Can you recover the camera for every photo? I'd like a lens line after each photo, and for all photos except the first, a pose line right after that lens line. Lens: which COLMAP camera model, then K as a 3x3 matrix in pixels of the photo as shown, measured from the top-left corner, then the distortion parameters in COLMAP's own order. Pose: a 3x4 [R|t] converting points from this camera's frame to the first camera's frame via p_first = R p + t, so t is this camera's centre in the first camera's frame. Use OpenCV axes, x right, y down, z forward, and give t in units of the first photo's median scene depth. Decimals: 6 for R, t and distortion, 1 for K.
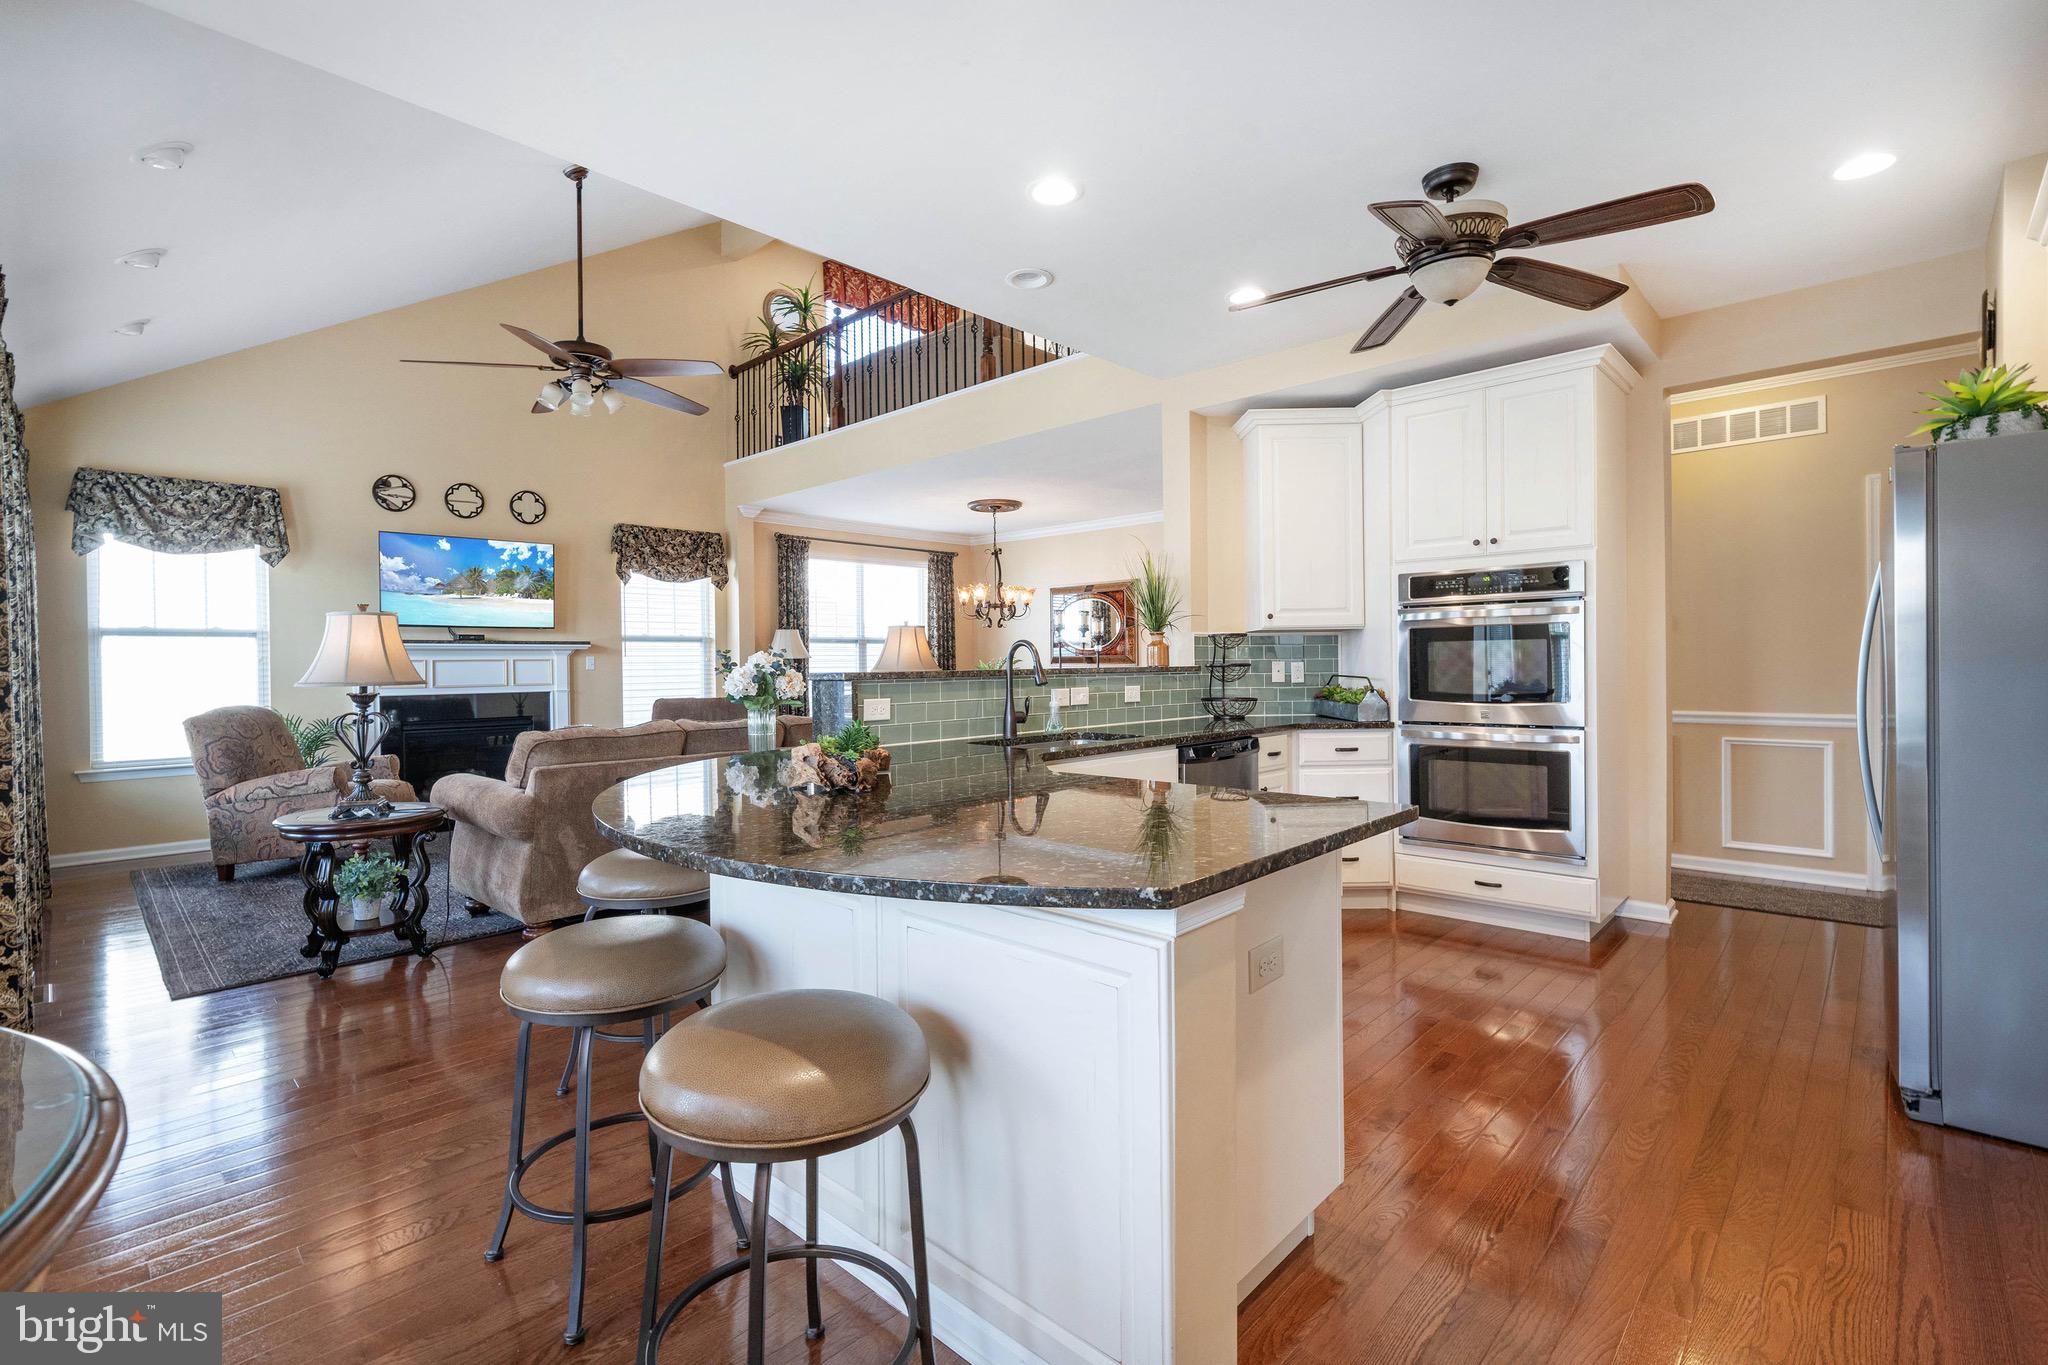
lens RADIAL K [[922.9, 0, 991.8], [0, 922.9, 668.7], [0, 0, 1]] dist [-0.000659, 0.000059]
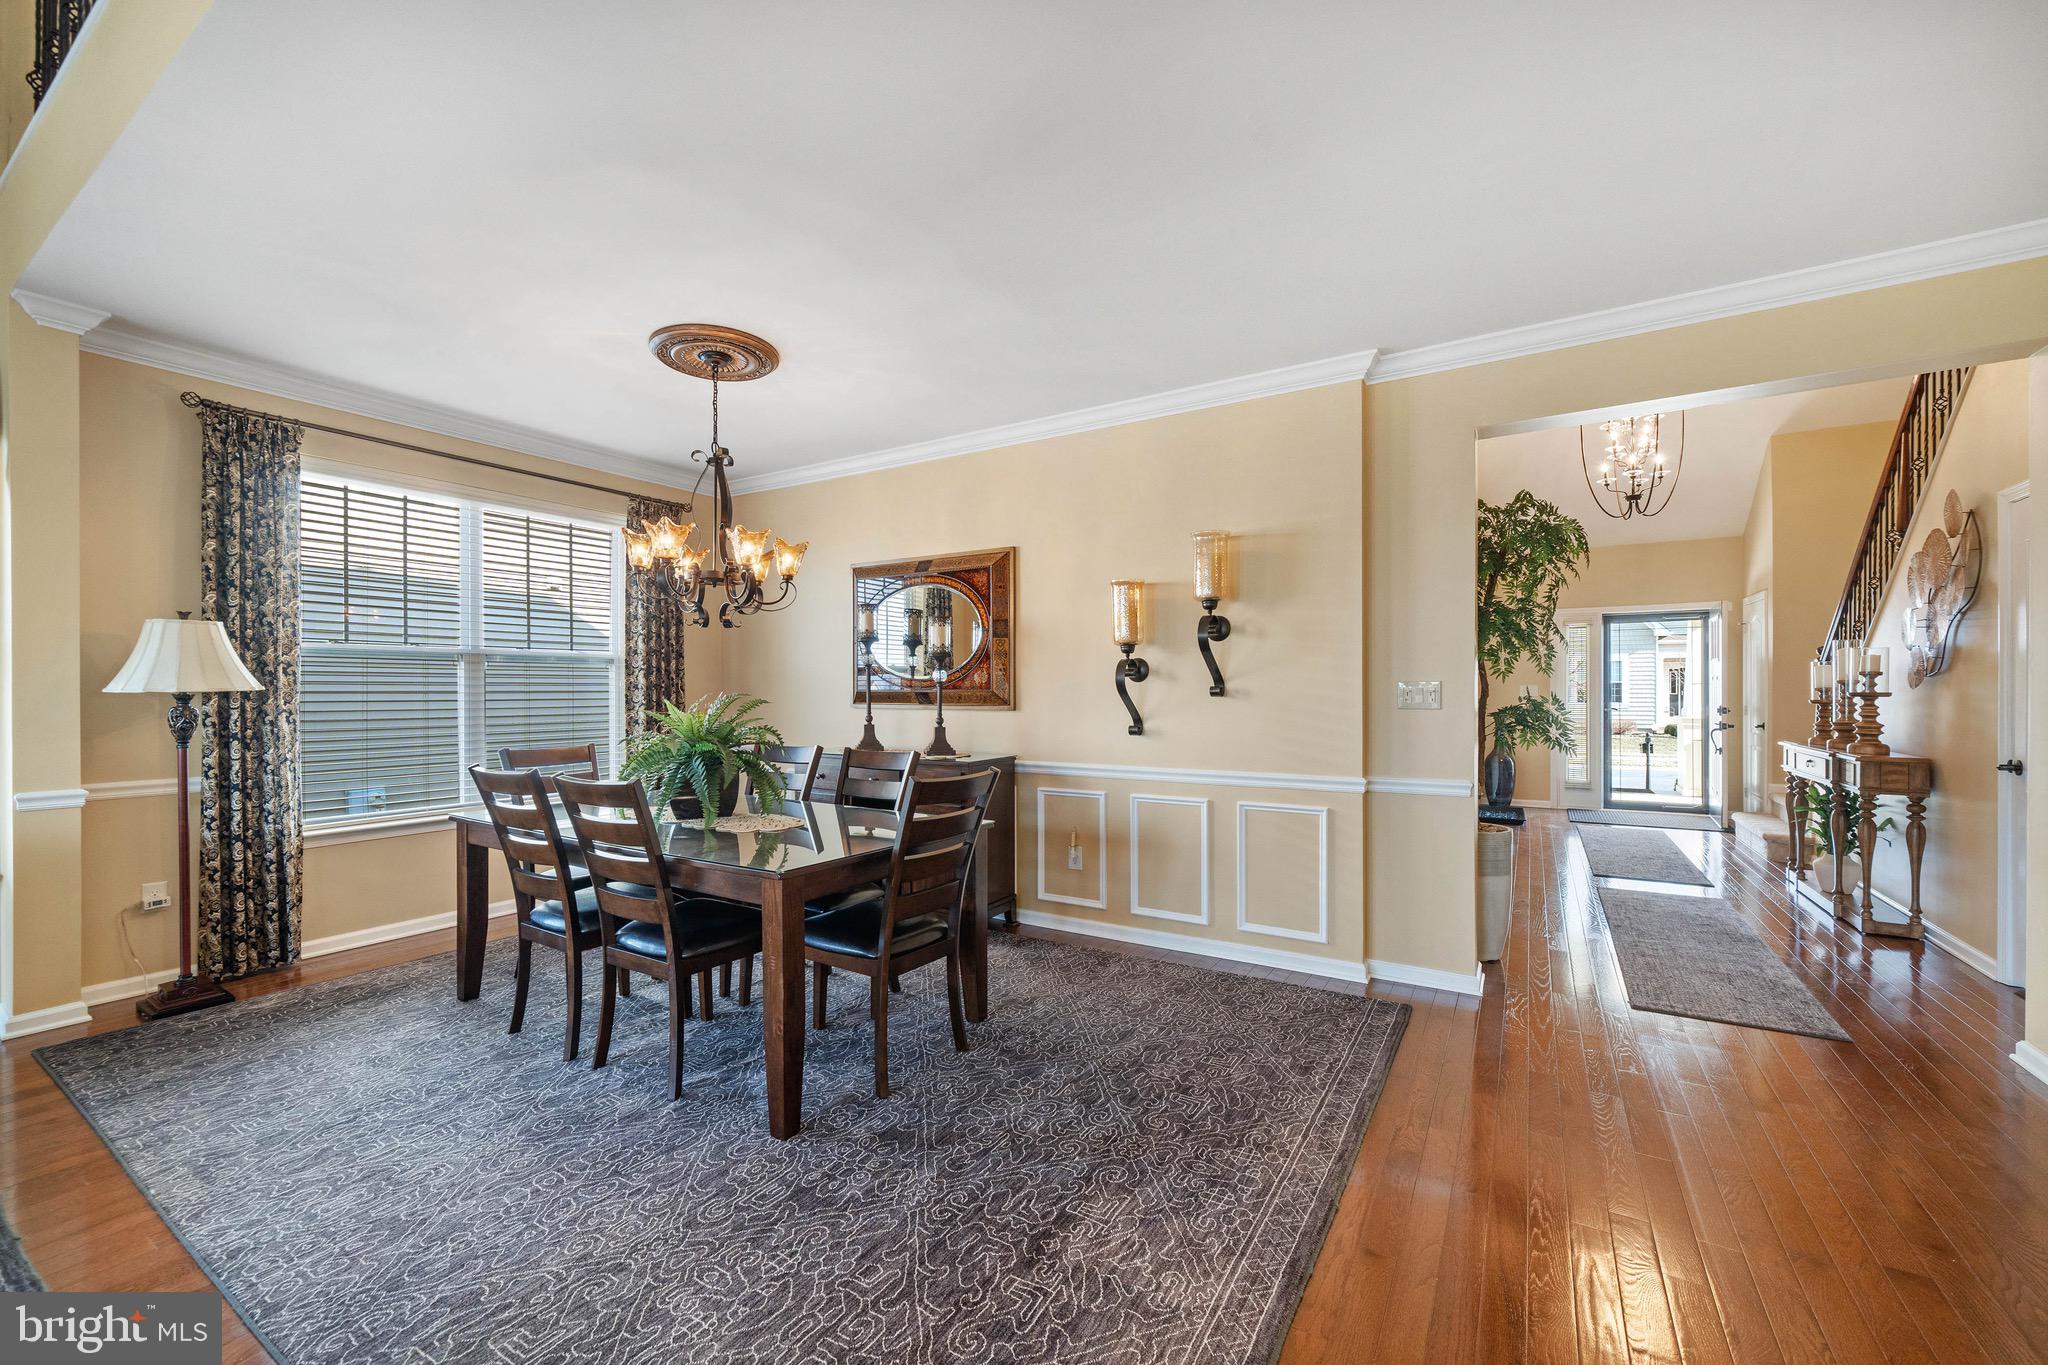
lens RADIAL K [[821.7, 0, 1011.1], [0, 821.7, 691.8], [0, 0, 1]] dist [-0.001135, -0.000762]
pose [[0.976797, 0.007738, 0.214028, 0.082922], [-0.006117, 0.999947, -0.008236, -0.014659], [-0.214081, 0.006736, 0.976793, 0.813953]]
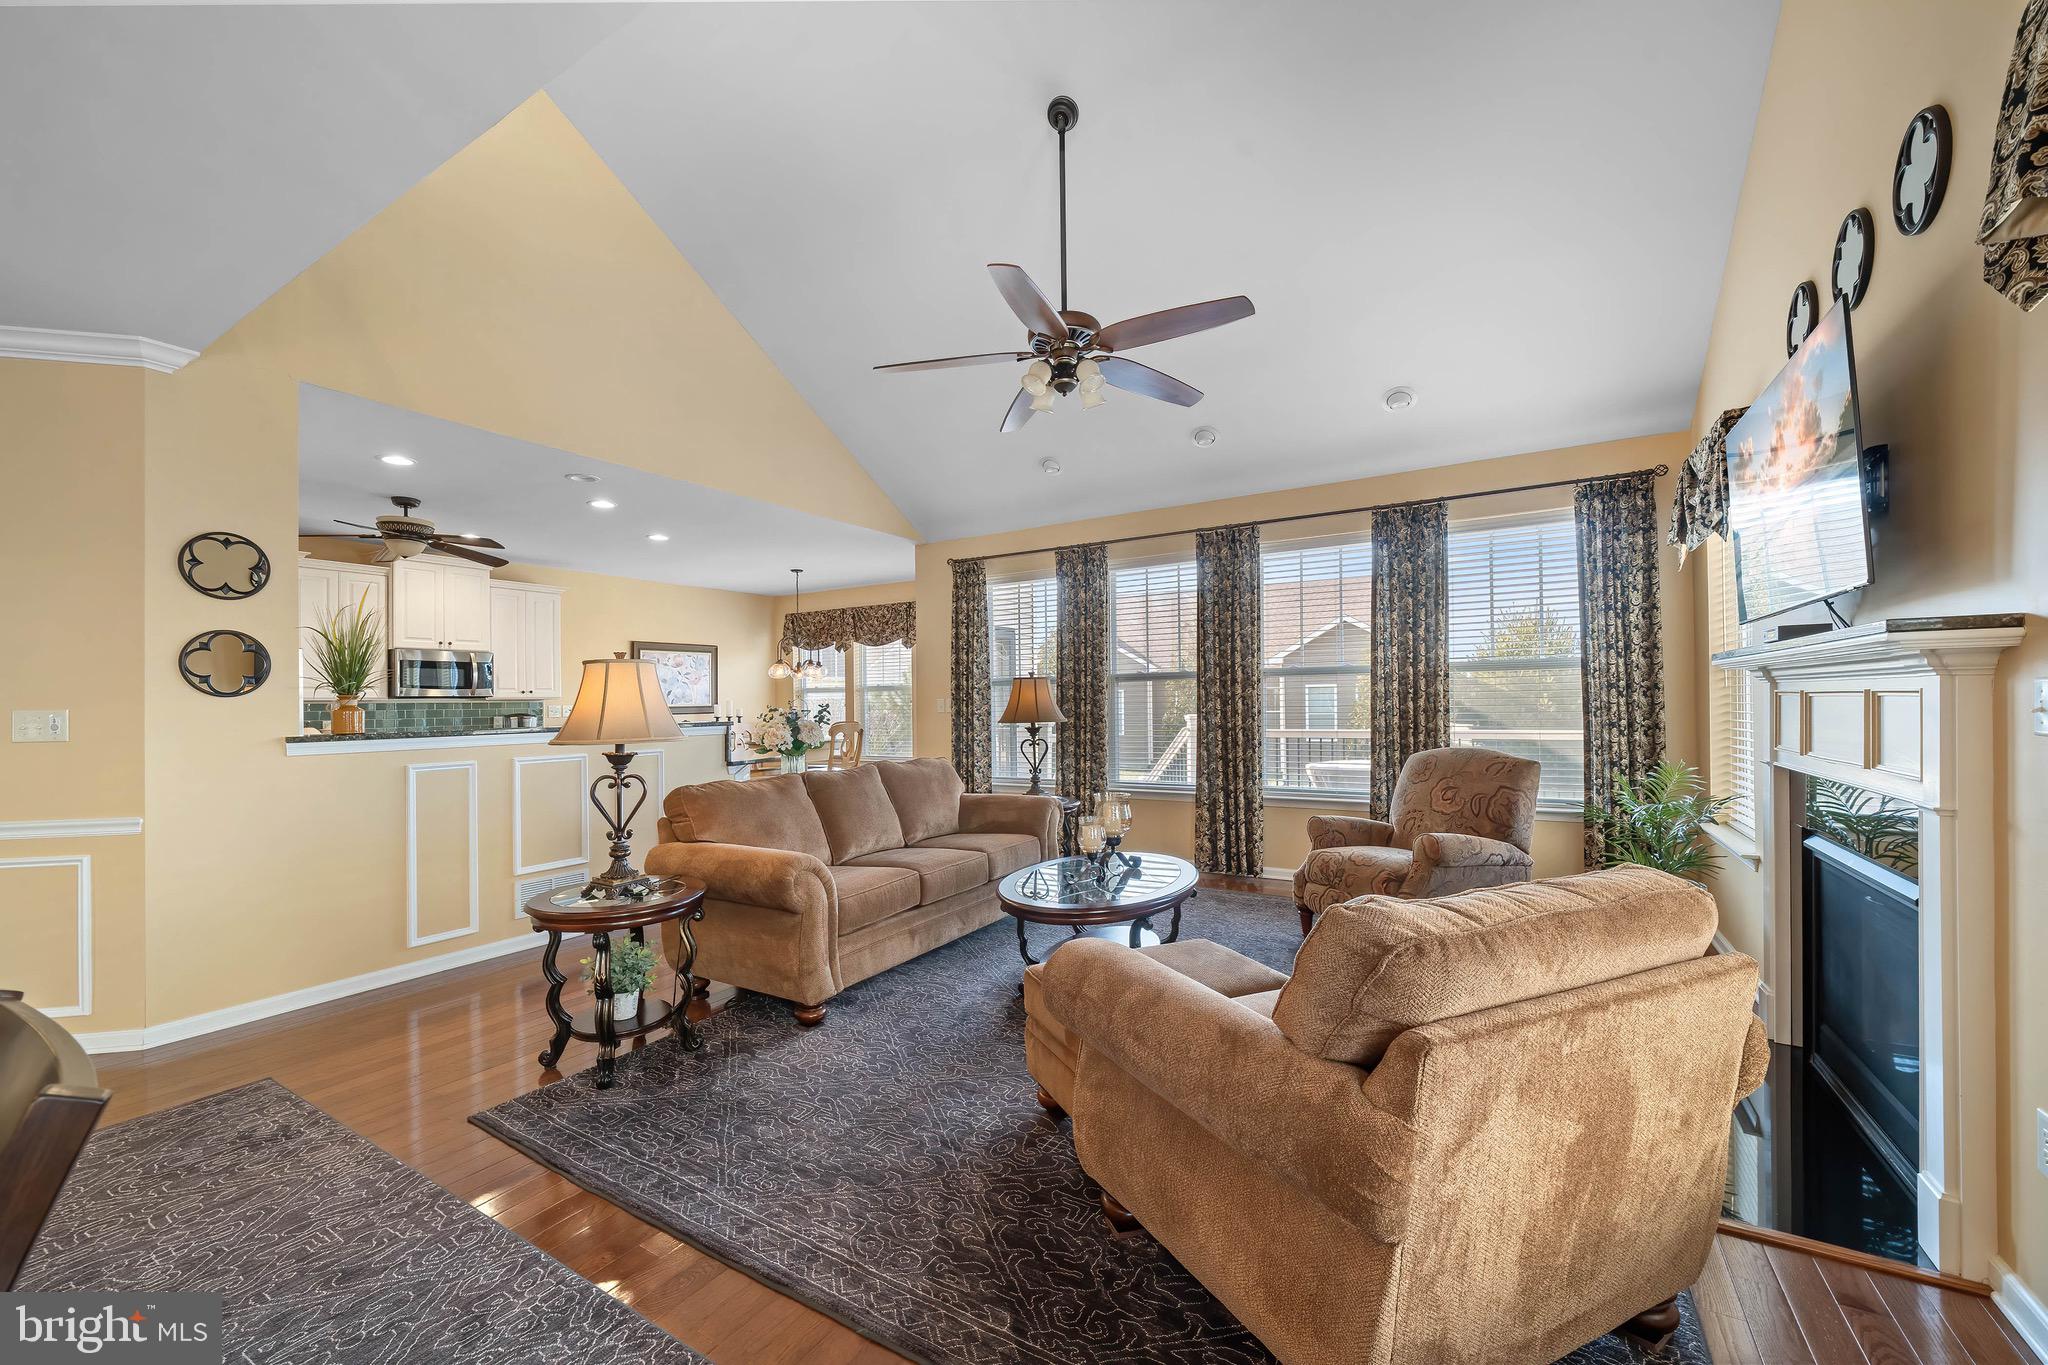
lens RADIAL K [[821.7, 0, 1013.4], [0, 821.7, 704.0], [0, 0, 1]] dist [-0.001135, -0.000762]
pose [[-0.973469, 0.025169, -0.227430, -0.192142], [0.023715, 0.999677, 0.009126, -0.017994], [0.227587, 0.003490, -0.973752, 1.456818]]
